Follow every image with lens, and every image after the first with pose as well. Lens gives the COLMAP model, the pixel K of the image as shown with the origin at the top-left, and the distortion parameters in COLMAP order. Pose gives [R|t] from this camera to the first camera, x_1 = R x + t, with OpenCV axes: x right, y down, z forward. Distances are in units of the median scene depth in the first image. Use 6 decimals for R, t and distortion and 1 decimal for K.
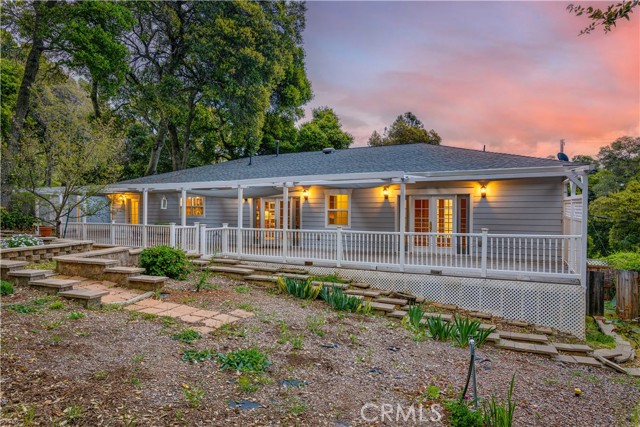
lens RADIAL K [[385.5, 0, 317.7], [0, 385.5, 212.9], [0, 0, 1]] dist [0.007110, 0.000279]
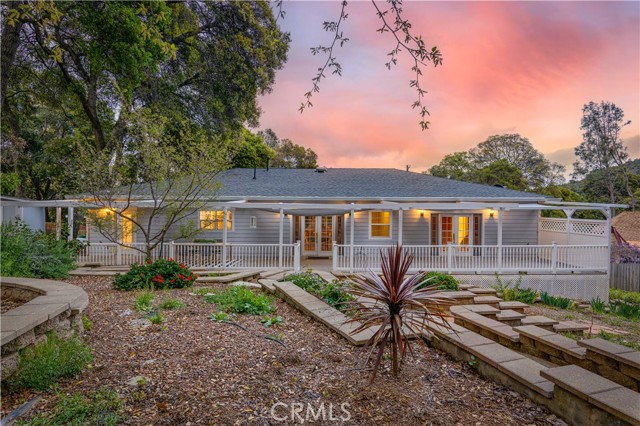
lens RADIAL K [[339.7, 0, 318.9], [0, 339.7, 212.1], [0, 0, 1]] dist [-0.003874, 0.000812]
pose [[0.885200, -0.000771, 0.465210, -0.669644], [0.001911, 0.999996, -0.001979, -0.049542], [-0.465207, 0.002641, 0.885198, 0.161548]]
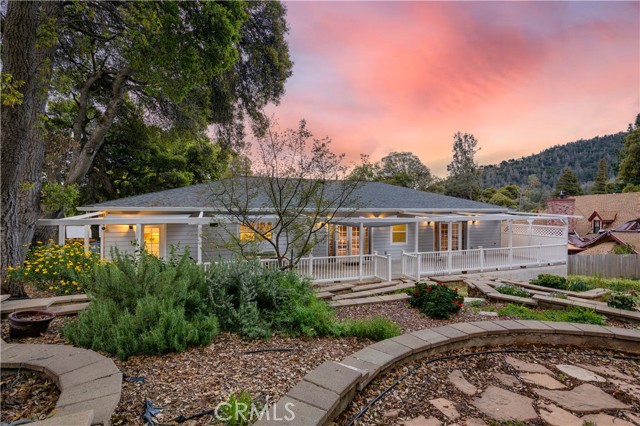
lens RADIAL K [[309.6, 0, 322.6], [0, 309.6, 213.8], [0, 0, 1]] dist [-0.002745, -0.000151]
pose [[0.675370, -0.009053, 0.737423, -1.055758], [0.009132, 0.999951, 0.003913, -0.088708], [-0.737422, 0.004091, 0.675420, 0.485790]]
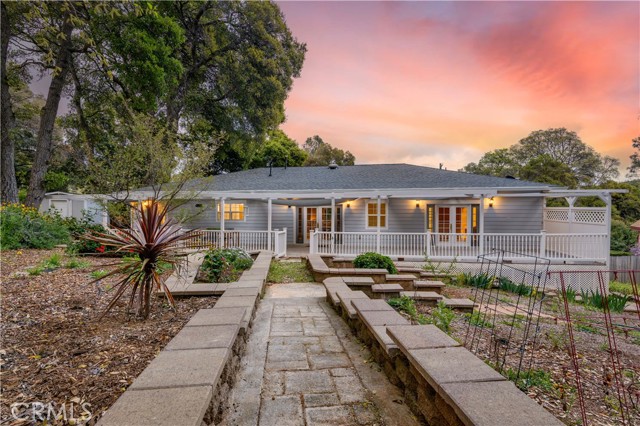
lens RADIAL K [[309.6, 0, 317.6], [0, 309.6, 212.8], [0, 0, 1]] dist [-0.002745, -0.000151]
pose [[0.952523, -0.006570, 0.304396, -0.485272], [0.006835, 0.999977, 0.000195, -0.019279], [-0.304390, 0.001894, 0.952546, 0.095019]]
